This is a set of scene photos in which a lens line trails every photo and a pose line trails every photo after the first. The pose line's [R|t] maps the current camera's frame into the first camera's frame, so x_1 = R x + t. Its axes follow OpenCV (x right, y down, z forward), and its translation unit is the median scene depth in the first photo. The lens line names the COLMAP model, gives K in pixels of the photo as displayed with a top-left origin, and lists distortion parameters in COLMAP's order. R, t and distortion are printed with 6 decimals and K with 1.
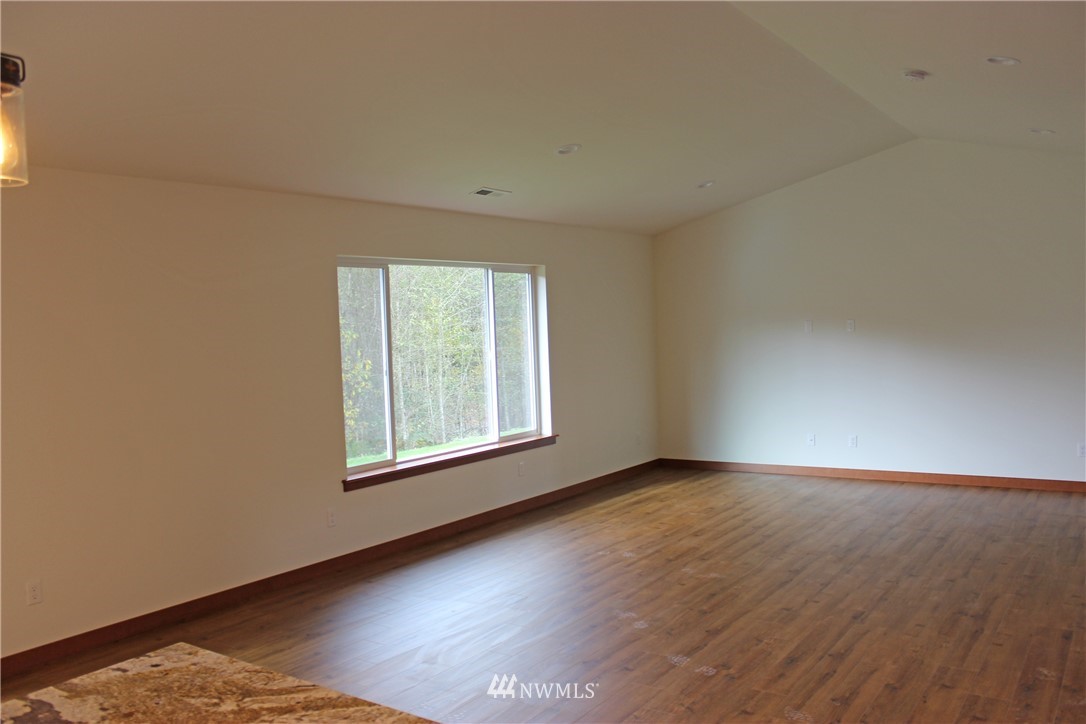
lens RADIAL K [[902.5, 0, 541.4], [0, 902.5, 373.1], [0, 0, 1]] dist [-0.163581, 0.140788]
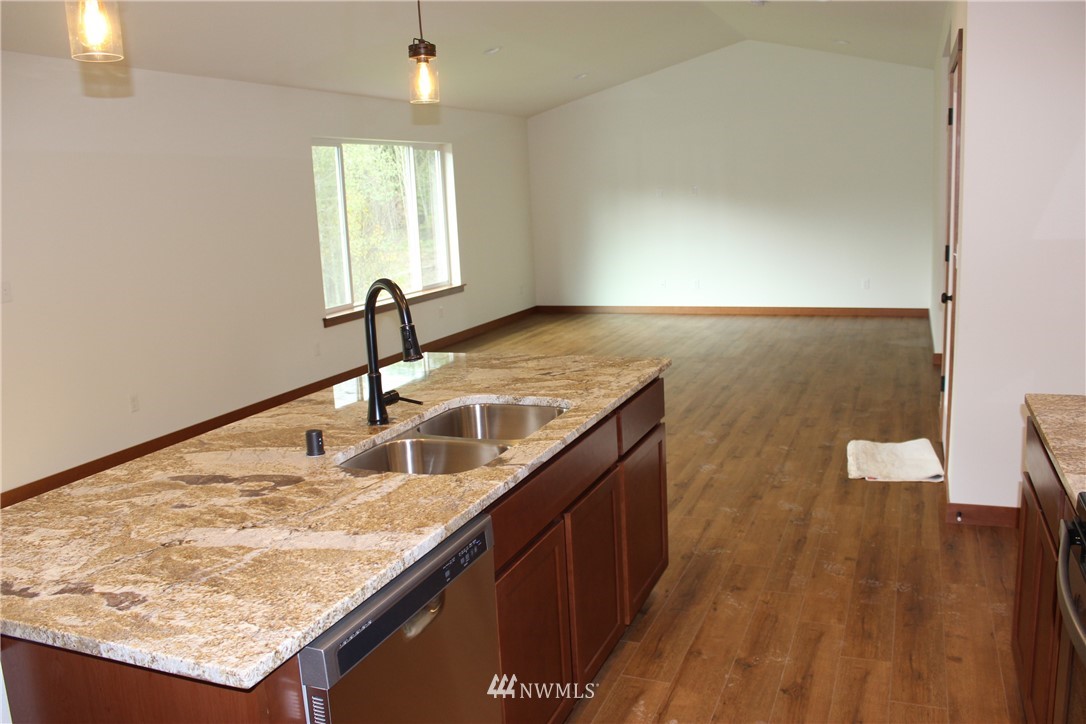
lens RADIAL K [[902.5, 0, 546.3], [0, 902.5, 368.0], [0, 0, 1]] dist [-0.163581, 0.140788]
pose [[0.975655, -0.052492, 0.212936, -0.206499], [0.025135, 0.991300, 0.129201, 0.038705], [-0.217866, -0.120704, 0.968486, -0.314926]]
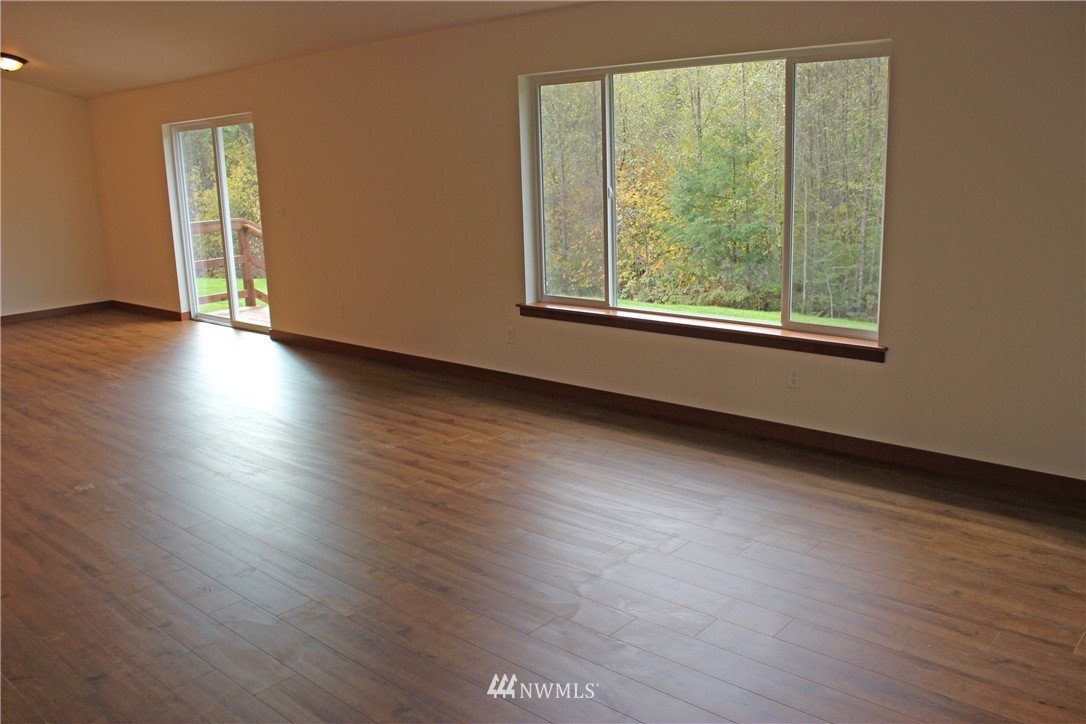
lens RADIAL K [[902.5, 0, 544.9], [0, 902.5, 365.9], [0, 0, 1]] dist [-0.163581, 0.140788]
pose [[-0.108319, 0.265054, -0.958130, 0.855564], [-0.023853, 0.962830, 0.269051, -0.097256], [0.993830, 0.051998, -0.097970, 1.248600]]
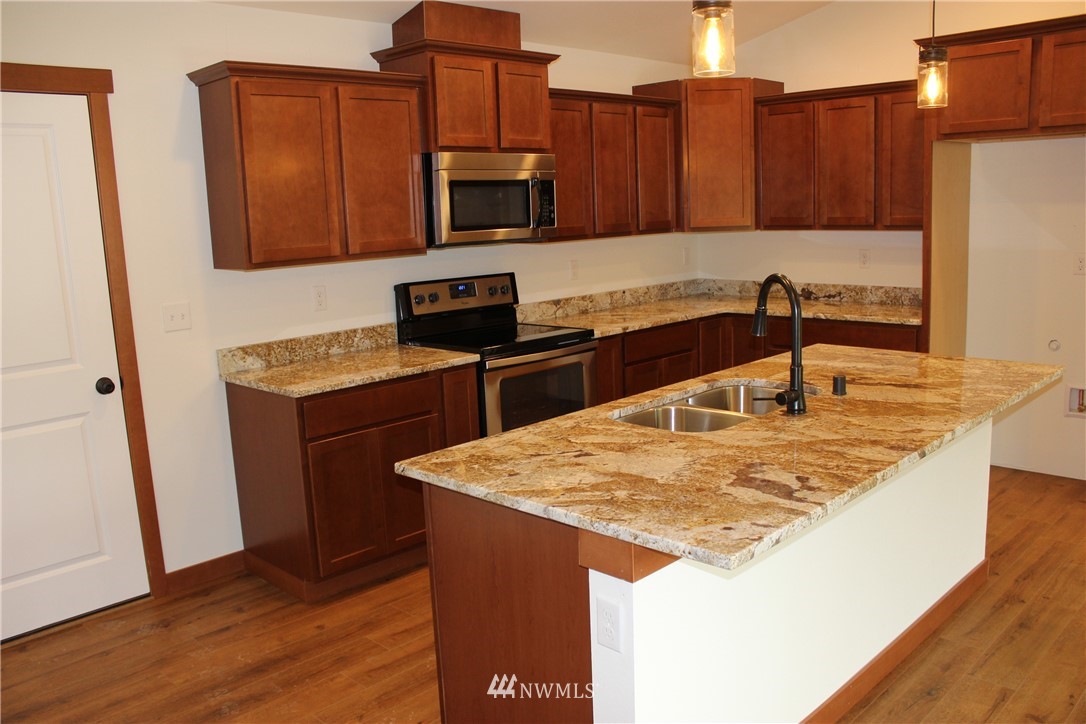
lens RADIAL K [[902.5, 0, 545.4], [0, 902.5, 386.1], [0, 0, 1]] dist [-0.163581, 0.140788]
pose [[-0.983322, 0.046400, 0.175854, -0.144327], [0.089291, 0.965522, 0.244528, -0.023109], [-0.158445, 0.256152, -0.953563, 0.648609]]
